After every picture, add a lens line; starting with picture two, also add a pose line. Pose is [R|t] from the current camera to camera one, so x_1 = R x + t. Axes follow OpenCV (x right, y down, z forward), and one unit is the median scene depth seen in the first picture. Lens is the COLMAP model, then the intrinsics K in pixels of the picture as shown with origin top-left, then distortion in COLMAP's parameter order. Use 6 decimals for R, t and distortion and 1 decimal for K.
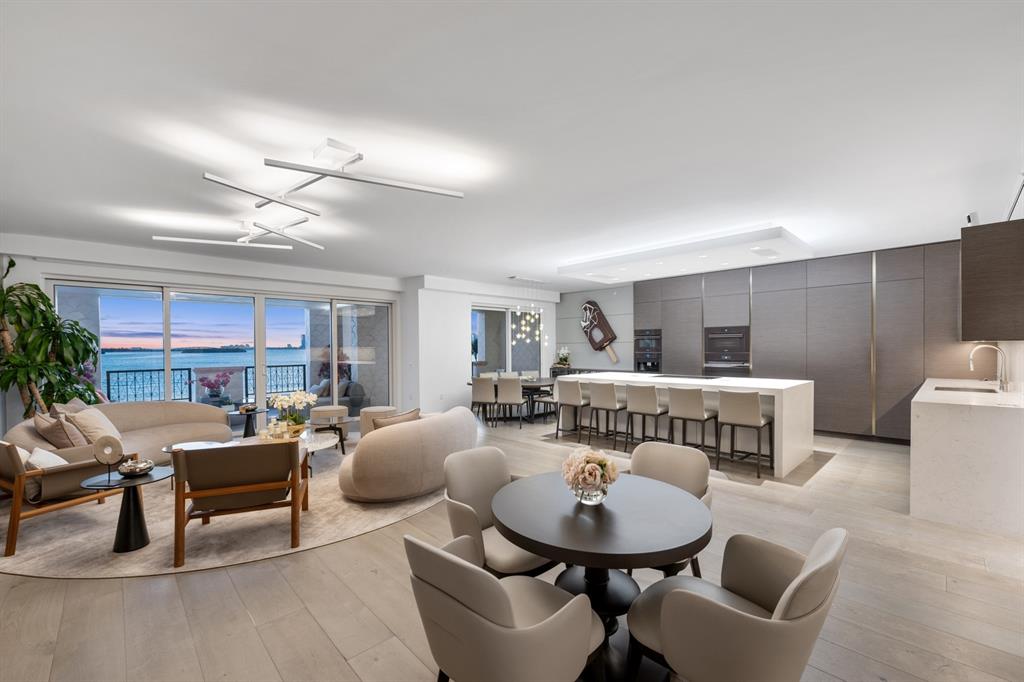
lens RADIAL K [[420.6, 0, 515.3], [0, 420.6, 352.5], [0, 0, 1]] dist [-0.000893, -0.000557]
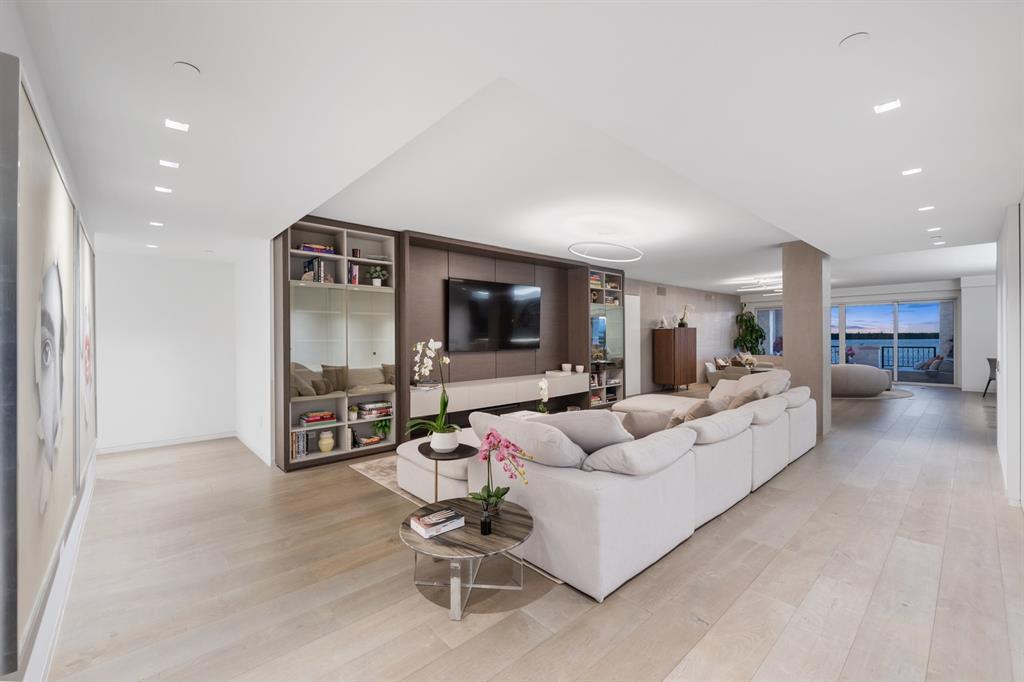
lens RADIAL K [[422.9, 0, 509.3], [0, 422.9, 337.1], [0, 0, 1]] dist [-0.002832, -0.000669]
pose [[-0.039904, 0.007240, -0.999177, 1.678497], [-0.005501, 0.999957, 0.007465, -0.002856], [0.999188, 0.005794, -0.039862, -0.478750]]
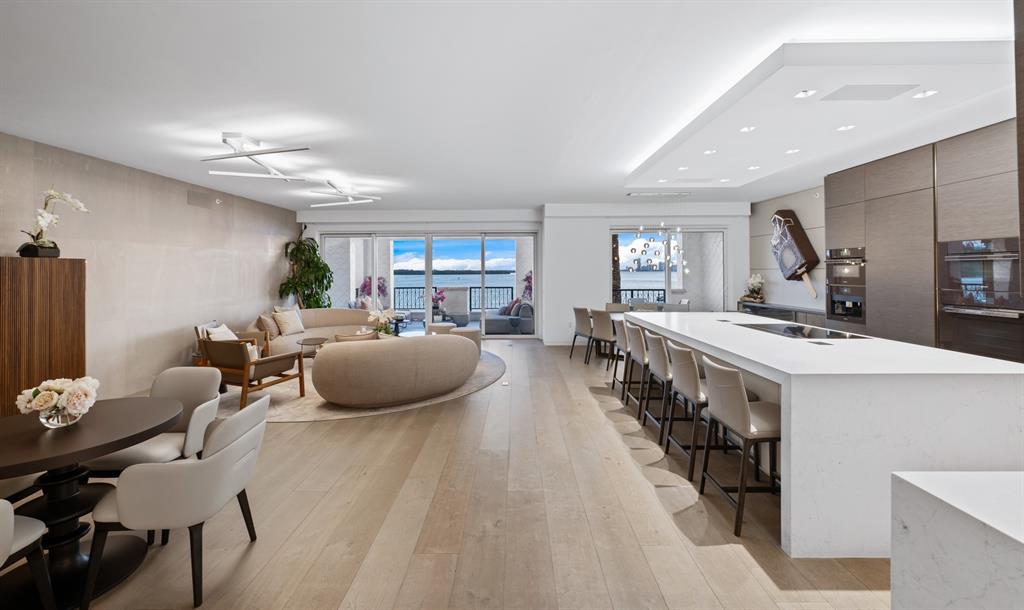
lens RADIAL K [[402.1, 0, 510.0], [0, 402.1, 268.4], [0, 0, 1]] dist [-0.000235, -0.000053]
pose [[0.705341, -0.001007, -0.708868, 0.625403], [-0.010650, 0.999871, -0.012017, -0.020661], [0.708788, 0.016026, 0.705239, 0.377854]]
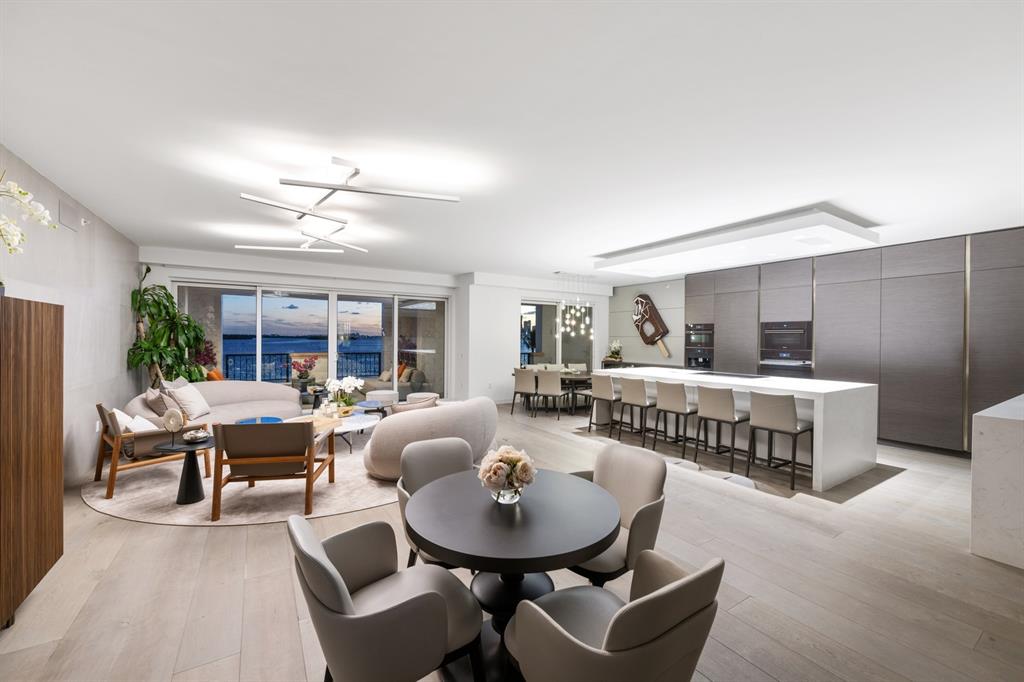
lens RADIAL K [[402.9, 0, 512.0], [0, 402.9, 341.0], [0, 0, 1]] dist [-0.000176, 0.000014]
pose [[0.979432, 0.015866, -0.201147, 0.131186], [-0.016829, 0.999854, -0.003079, -0.008842], [0.201069, 0.006400, 0.979556, 0.017627]]
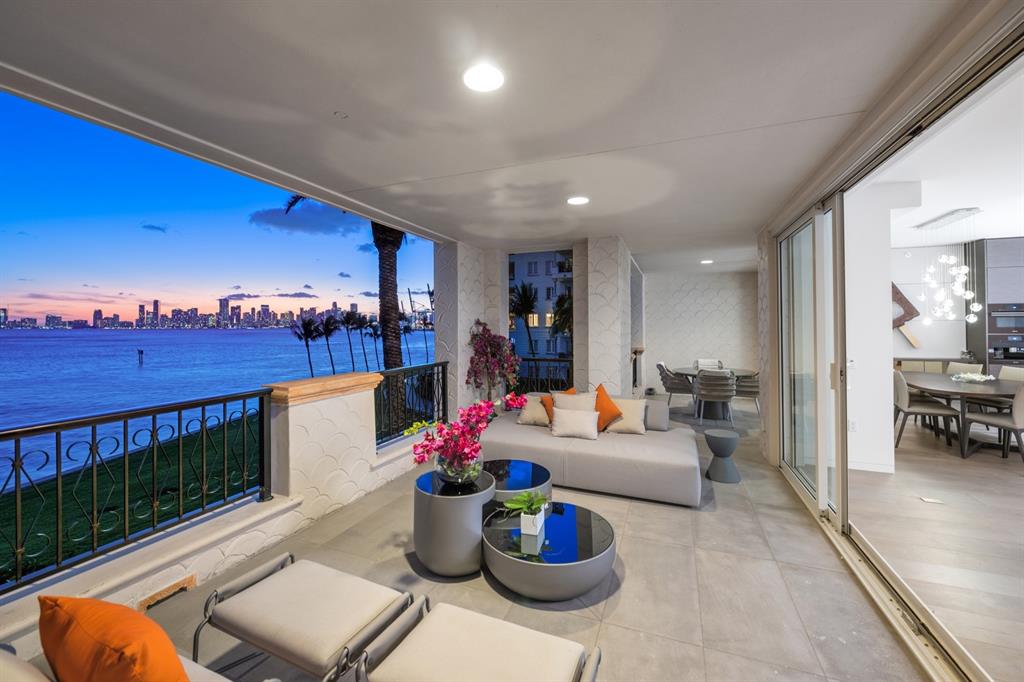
lens RADIAL K [[408.5, 0, 504.6], [0, 408.5, 330.7], [0, 0, 1]] dist [-0.000679, -0.000127]
pose [[0.922374, -0.000705, 0.386298, -1.268544], [0.004430, 0.999952, -0.008753, -0.006851], [-0.386274, 0.009785, 0.922332, 1.109493]]
